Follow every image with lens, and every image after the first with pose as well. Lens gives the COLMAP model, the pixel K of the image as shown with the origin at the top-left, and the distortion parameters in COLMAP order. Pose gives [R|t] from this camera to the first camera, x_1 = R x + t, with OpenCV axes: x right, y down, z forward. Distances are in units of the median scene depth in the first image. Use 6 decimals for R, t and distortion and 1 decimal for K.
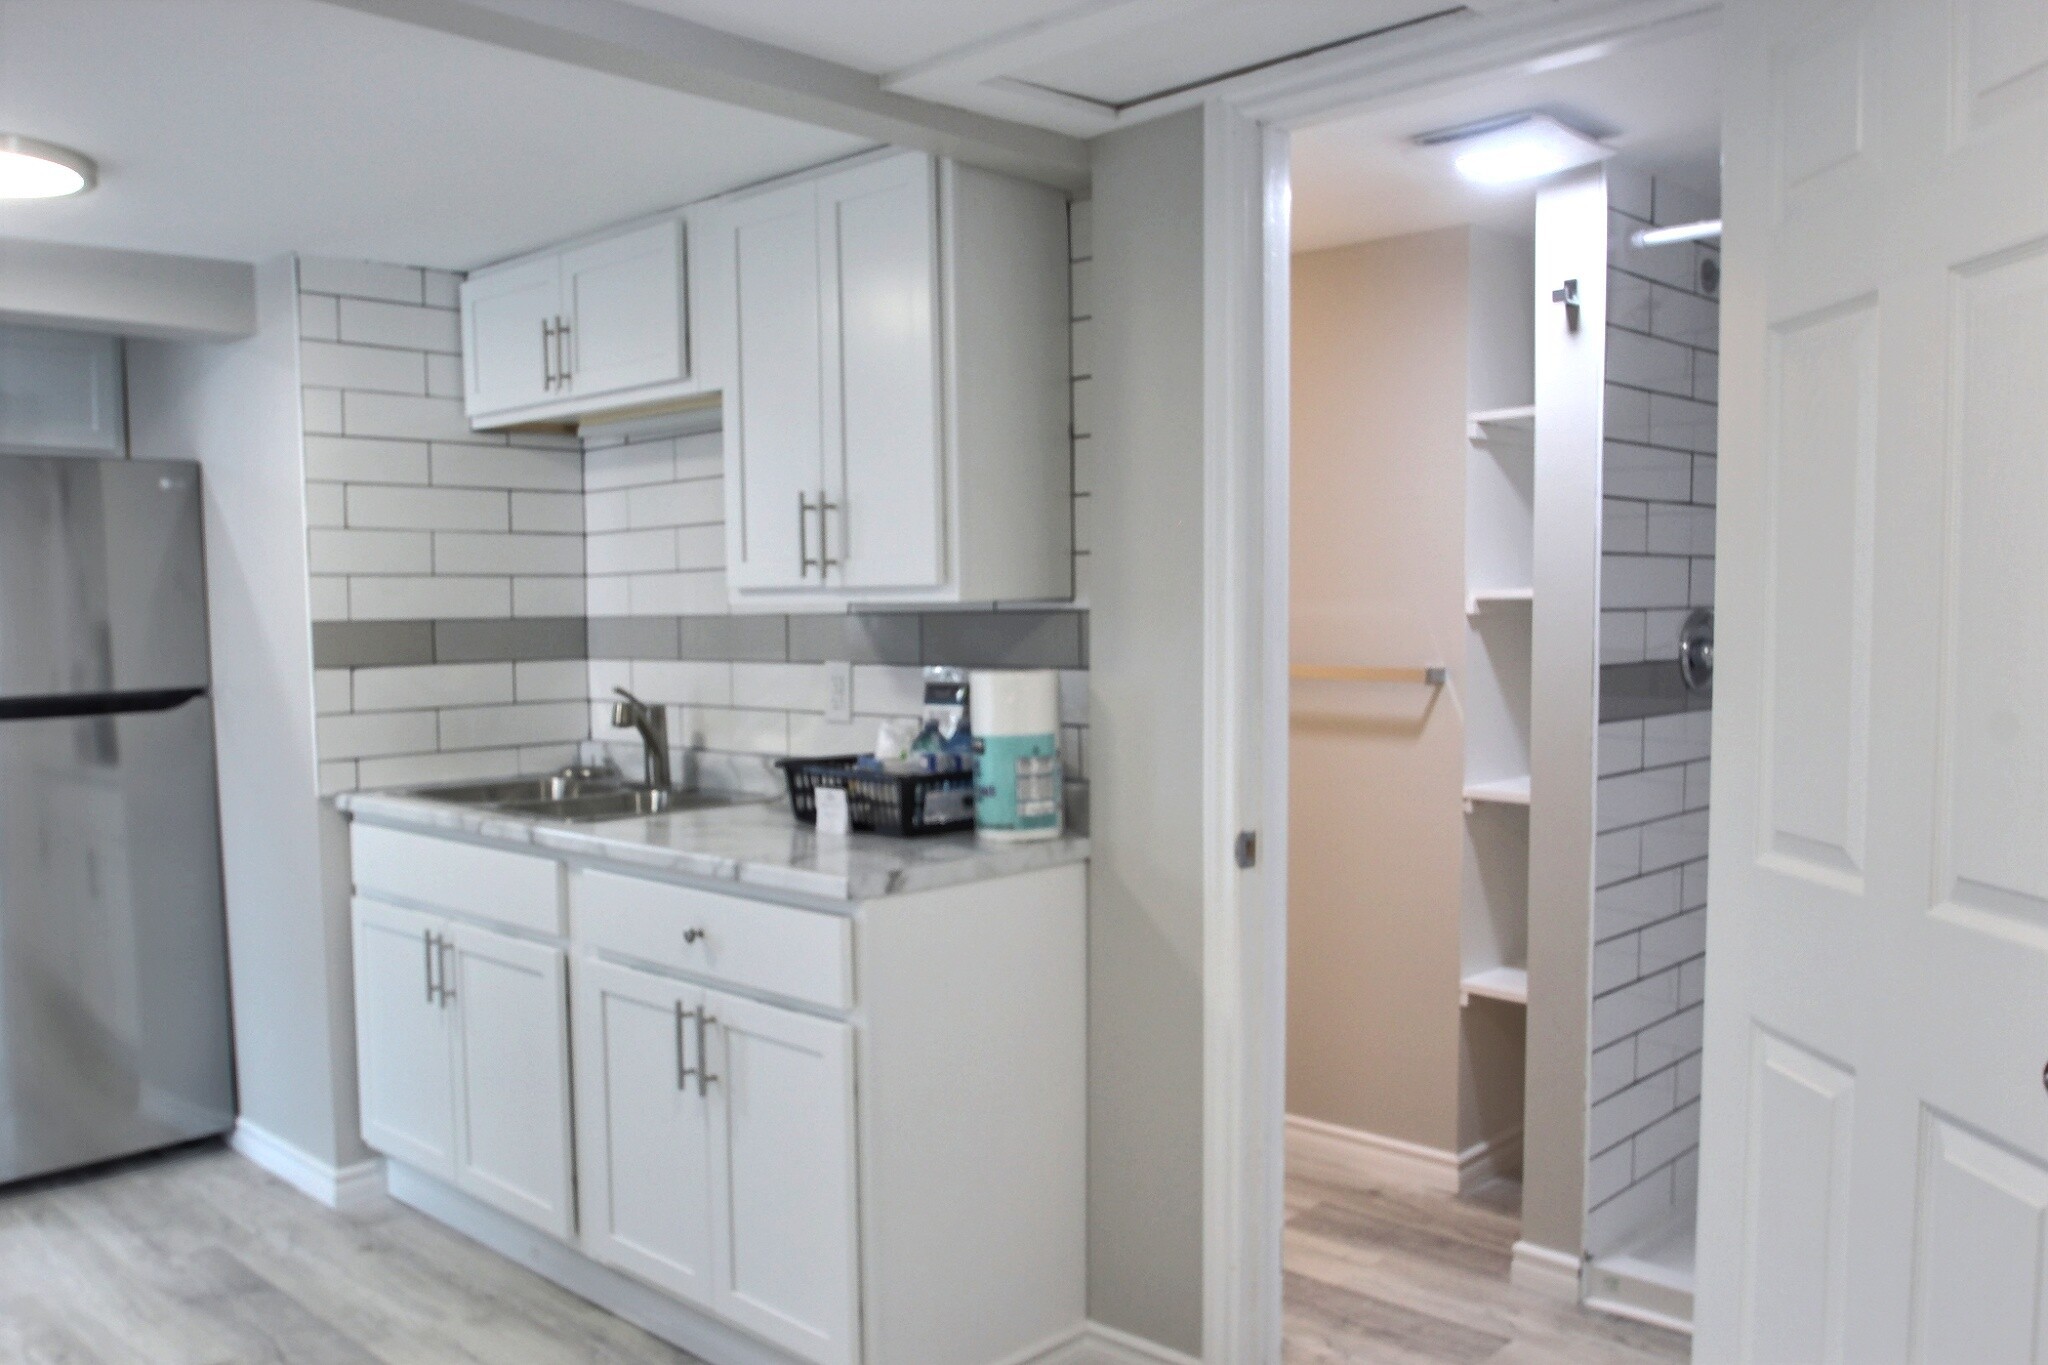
lens RADIAL K [[1623.1, 0, 1024.0], [0, 1623.1, 682.5], [0, 0, 1]] dist [-0.002035, -0.012266]
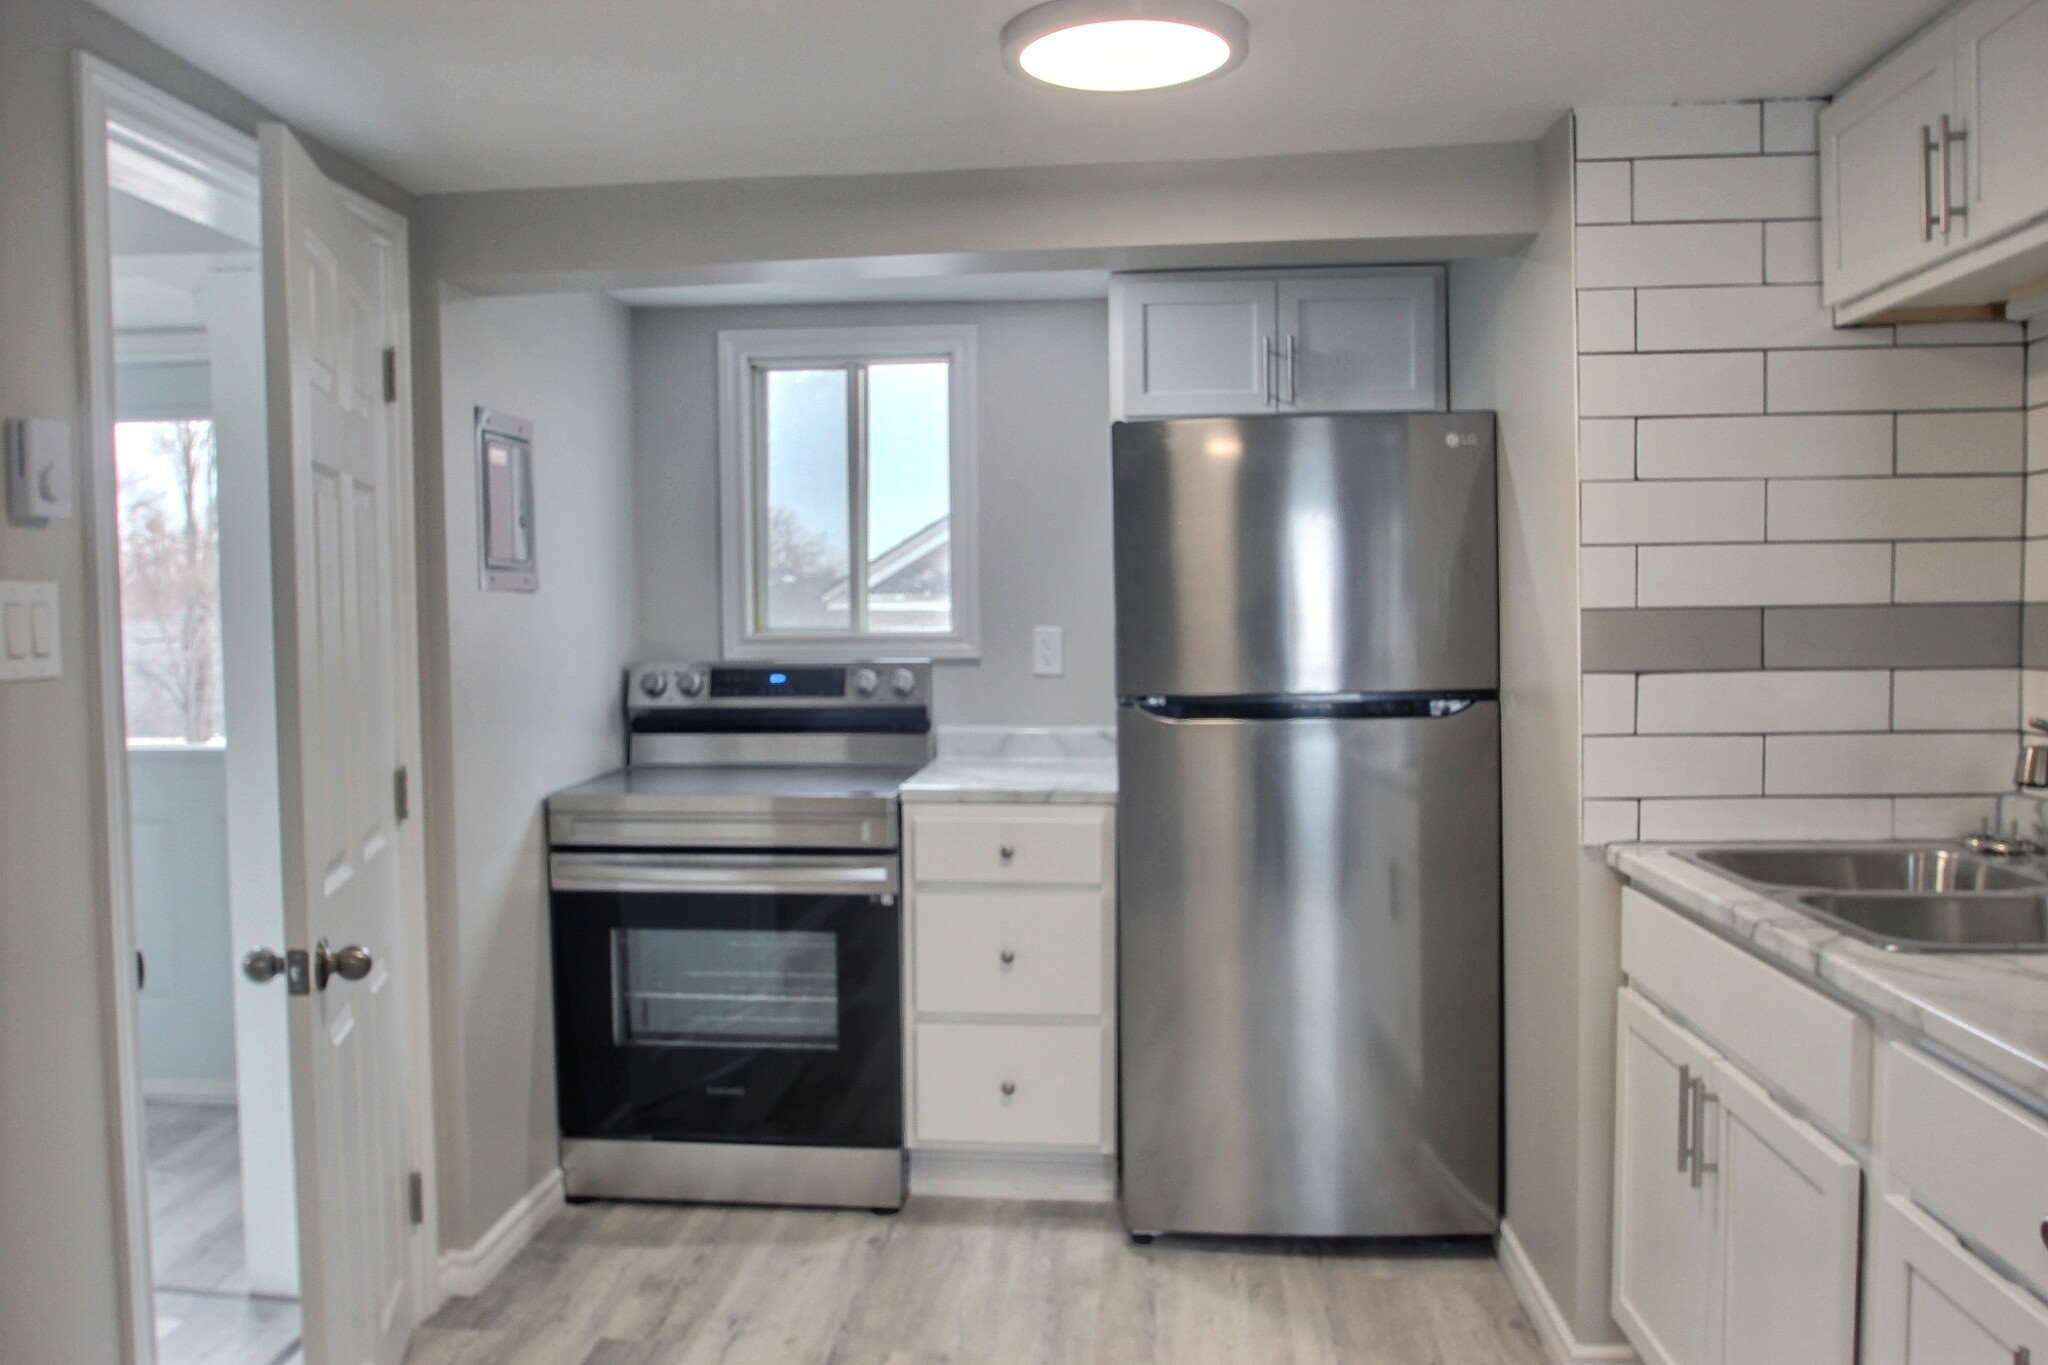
lens RADIAL K [[1623.1, 0, 1024.0], [0, 1623.1, 682.5], [0, 0, 1]] dist [-0.002035, -0.012266]
pose [[0.620212, 0.041305, -0.783346, -0.014326], [-0.032255, 0.999111, 0.027144, -0.016356], [0.783771, 0.008432, 0.620993, 0.359968]]
